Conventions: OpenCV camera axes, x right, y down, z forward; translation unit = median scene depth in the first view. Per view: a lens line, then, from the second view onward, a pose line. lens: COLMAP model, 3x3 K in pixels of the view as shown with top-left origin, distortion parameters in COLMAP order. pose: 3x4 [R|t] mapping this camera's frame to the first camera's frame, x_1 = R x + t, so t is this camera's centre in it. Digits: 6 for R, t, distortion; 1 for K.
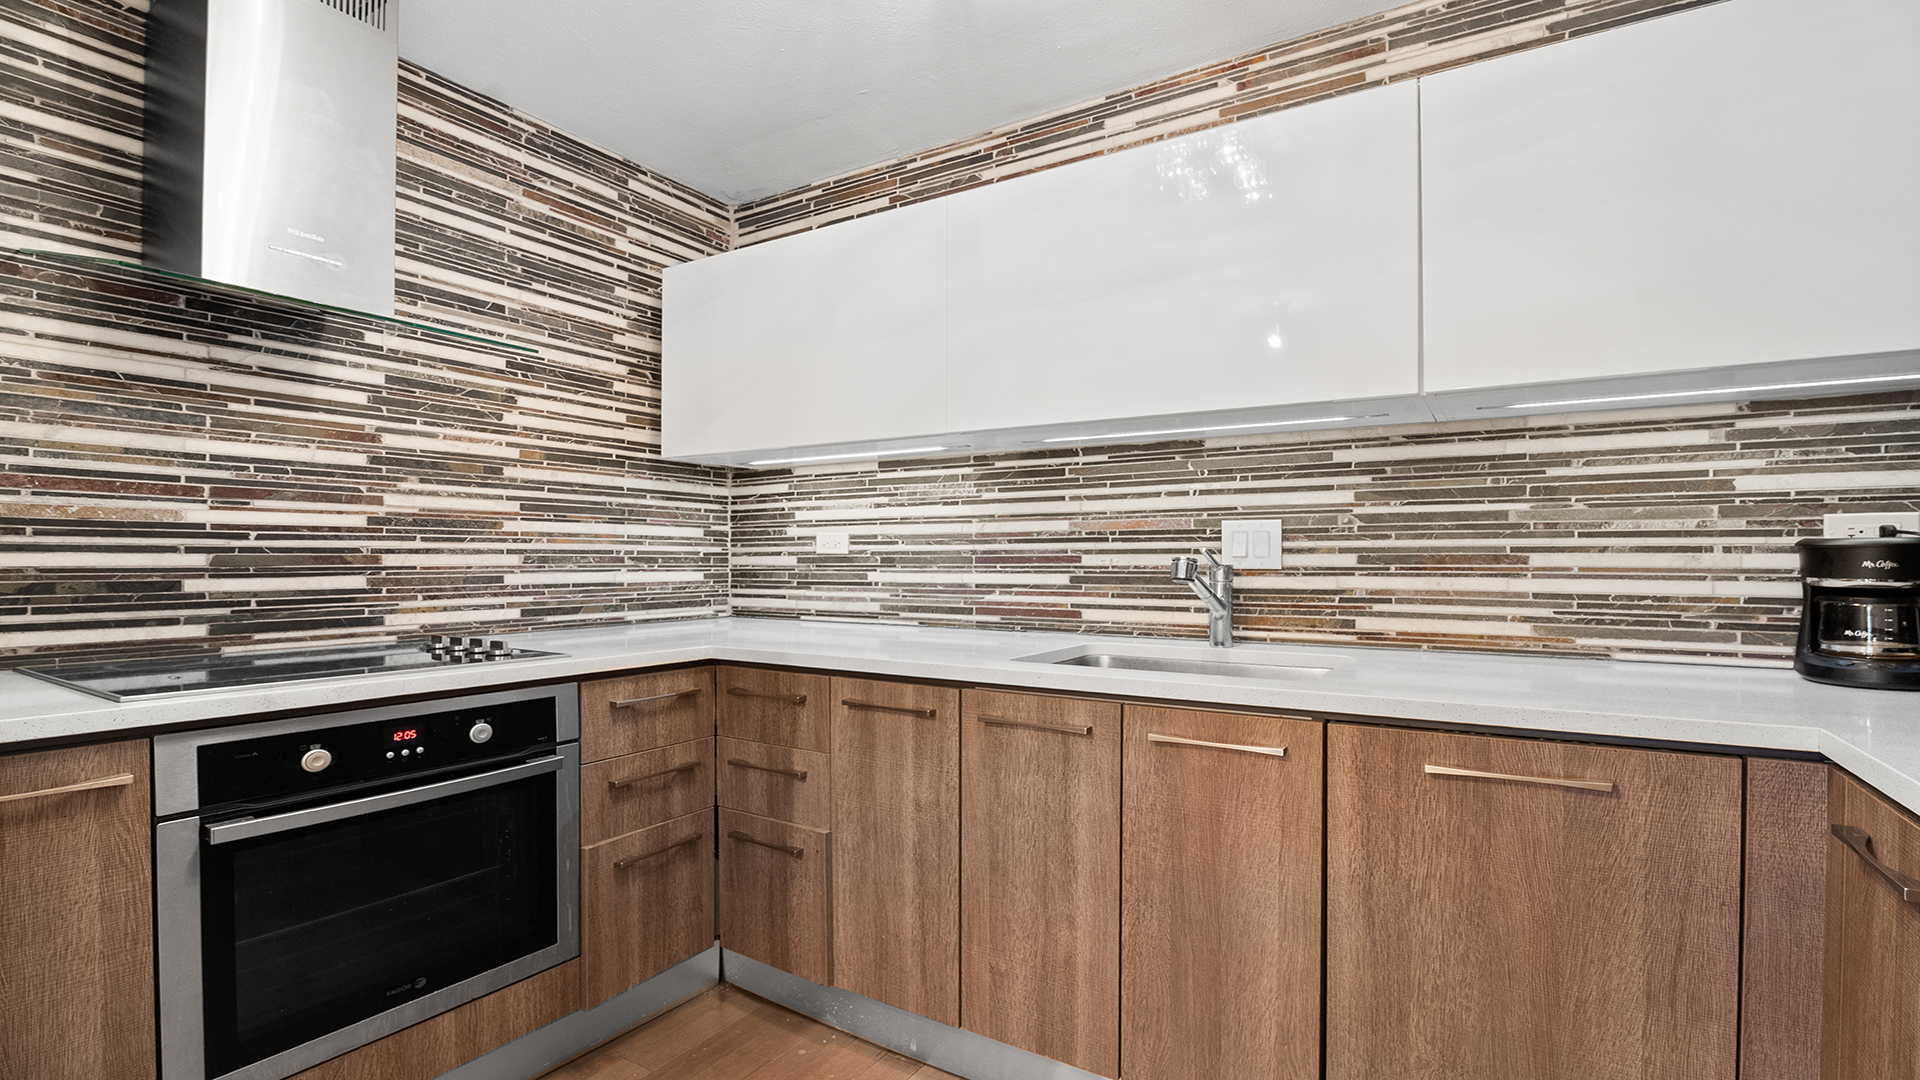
lens RADIAL K [[882.0, 0, 972.2], [0, 882.0, 556.8], [0, 0, 1]] dist [-0.018140, 0.000640]
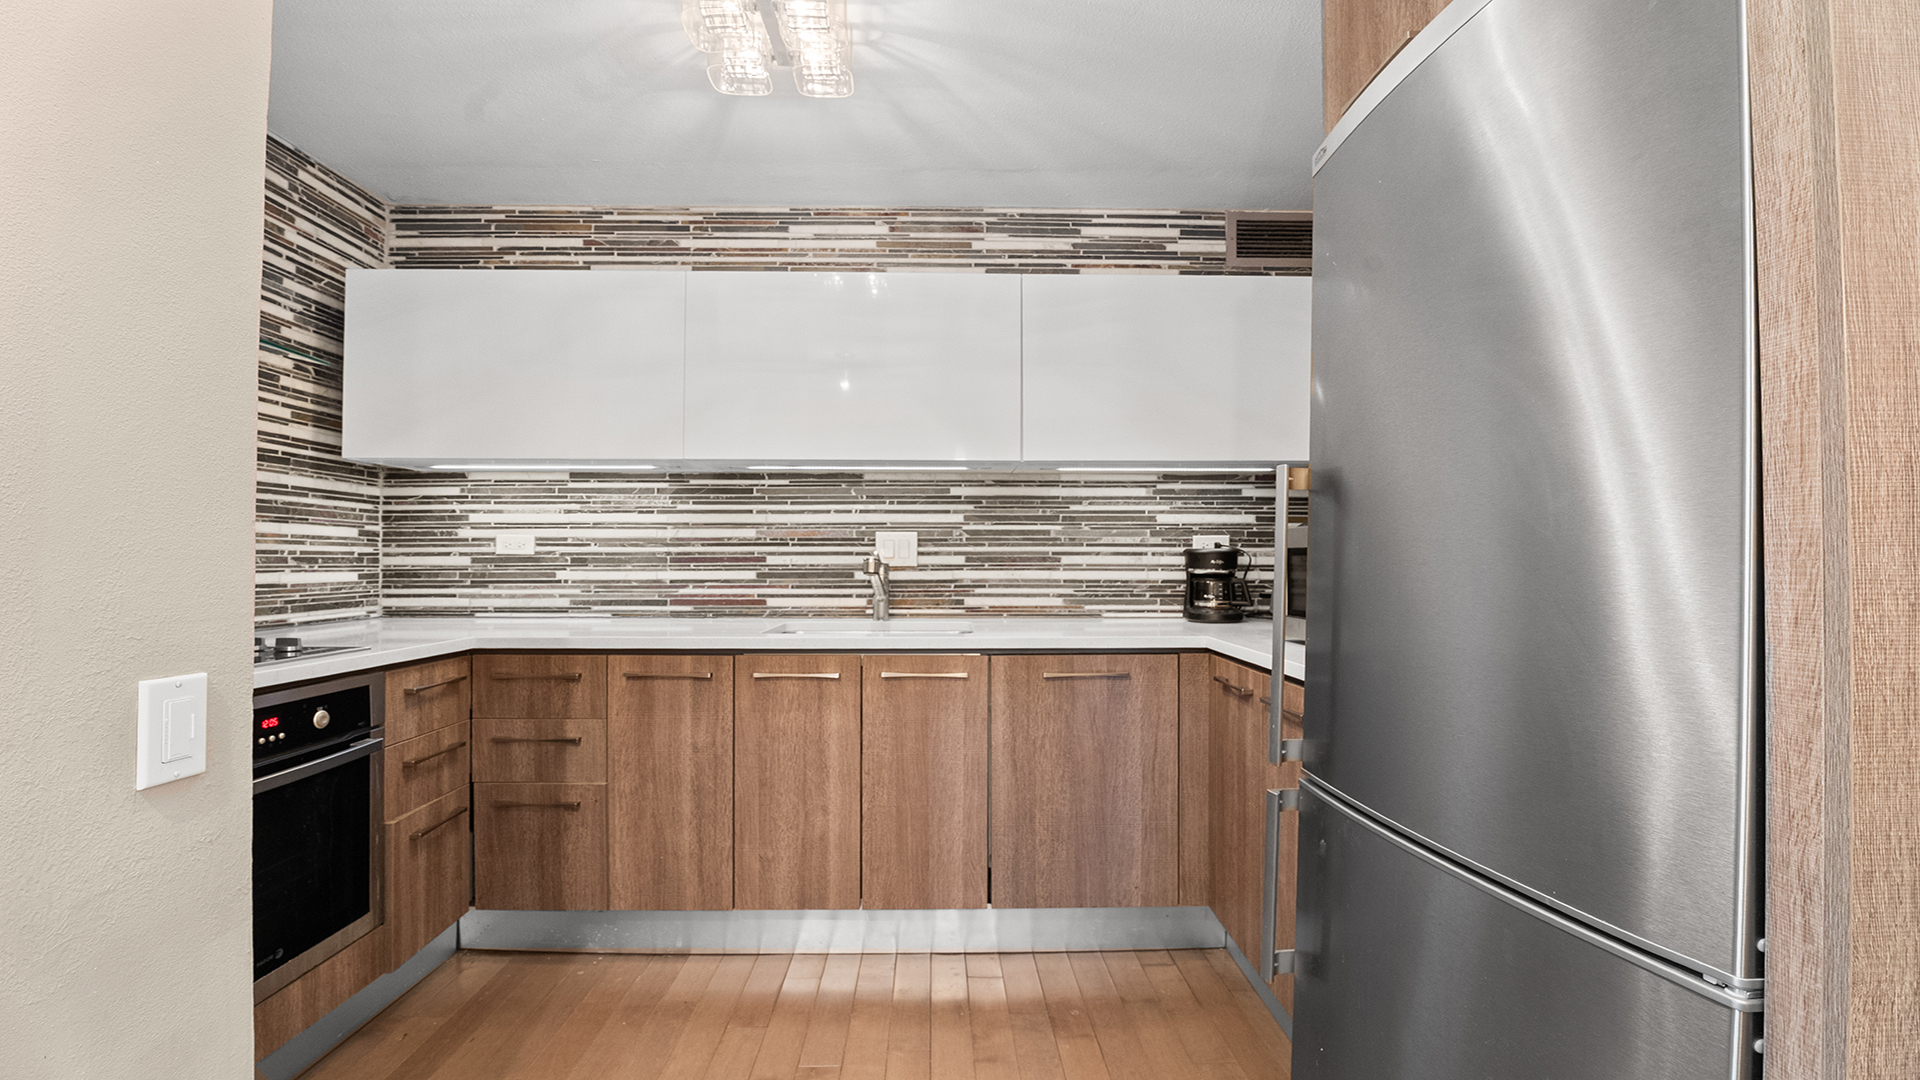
lens RADIAL K [[880.2, 0, 971.9], [0, 880.2, 539.8], [0, 0, 1]] dist [-0.019173, 0.000315]
pose [[0.835895, 0.011905, 0.548760, -0.377585], [-0.001074, 0.999798, -0.020053, -0.000559], [-0.548889, 0.016172, 0.835739, -0.272908]]
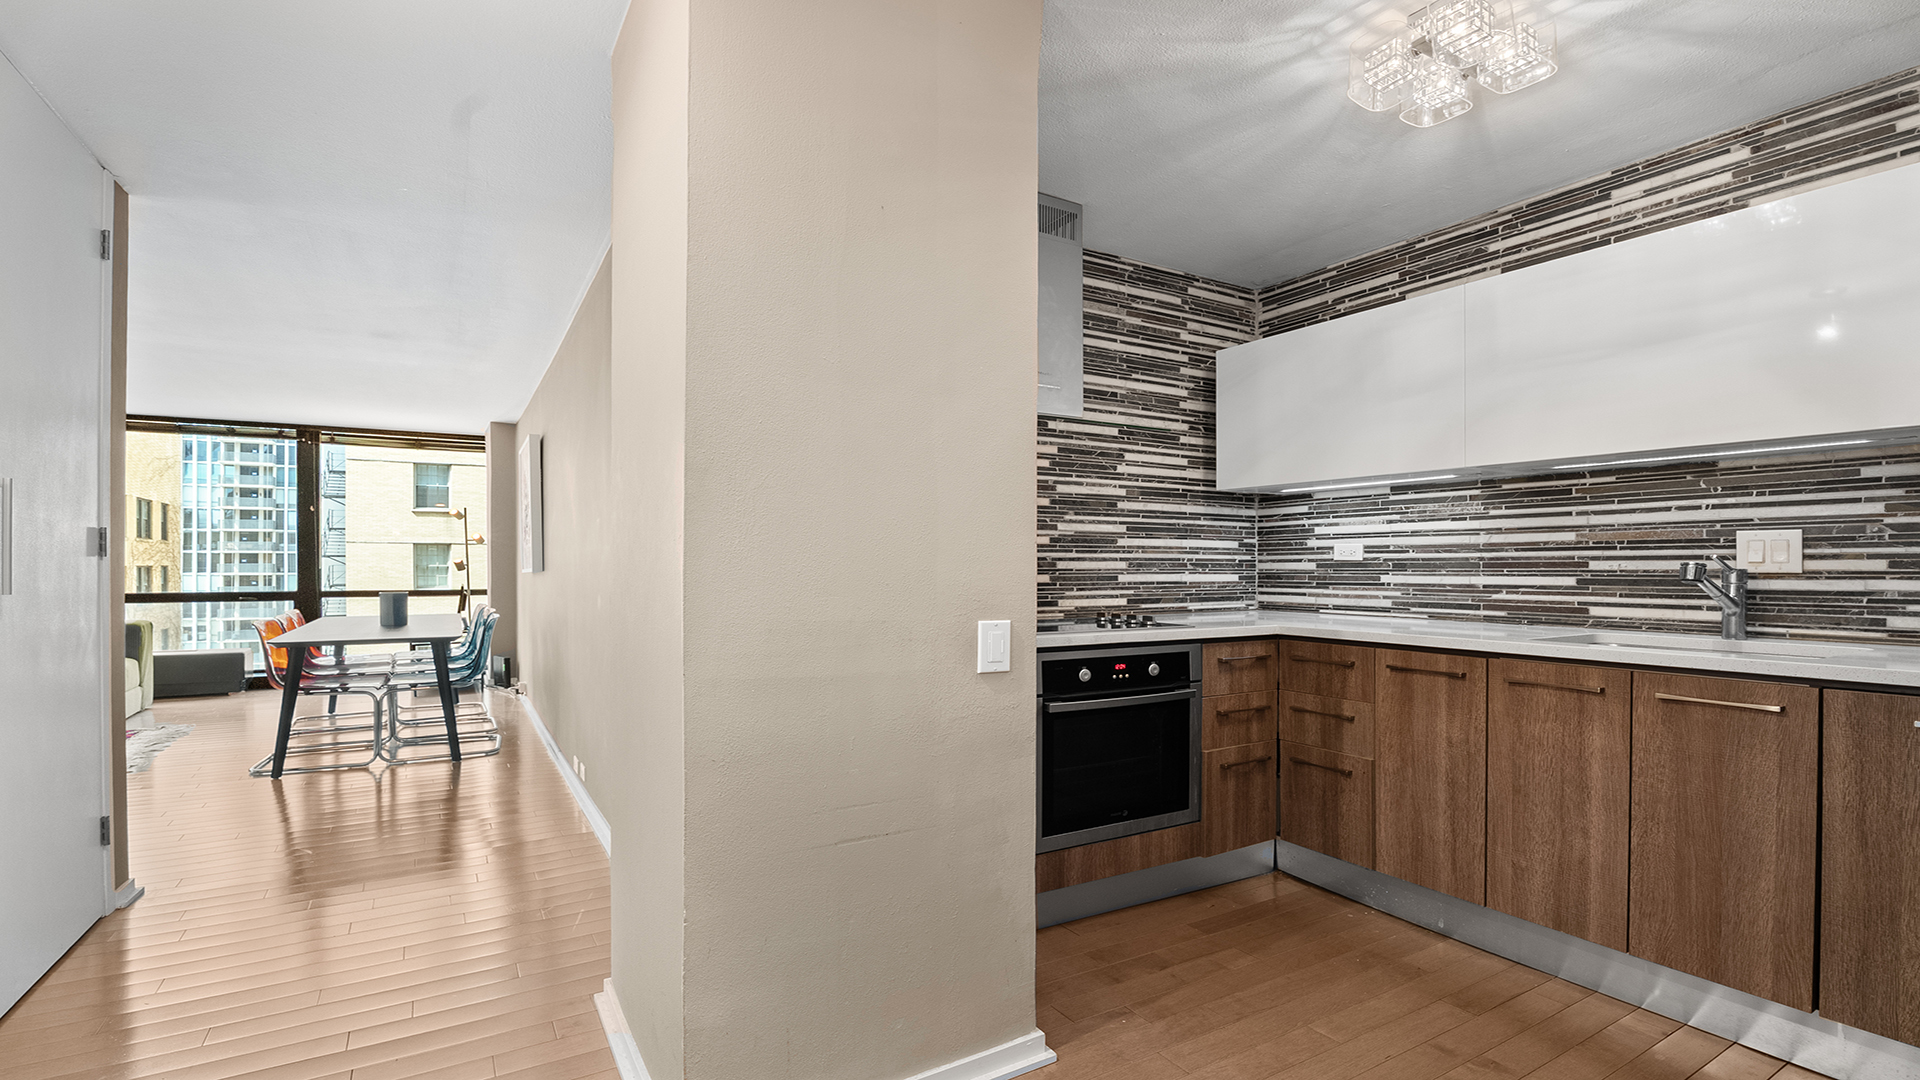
lens RADIAL K [[877.0, 0, 964.2], [0, 877.0, 564.4], [0, 0, 1]] dist [-0.016818, -0.000475]
pose [[0.885835, 0.000350, -0.464000, -0.088405], [-0.000574, 1.000000, -0.000340, 0.003769], [0.464000, 0.000568, 0.885835, -0.484745]]
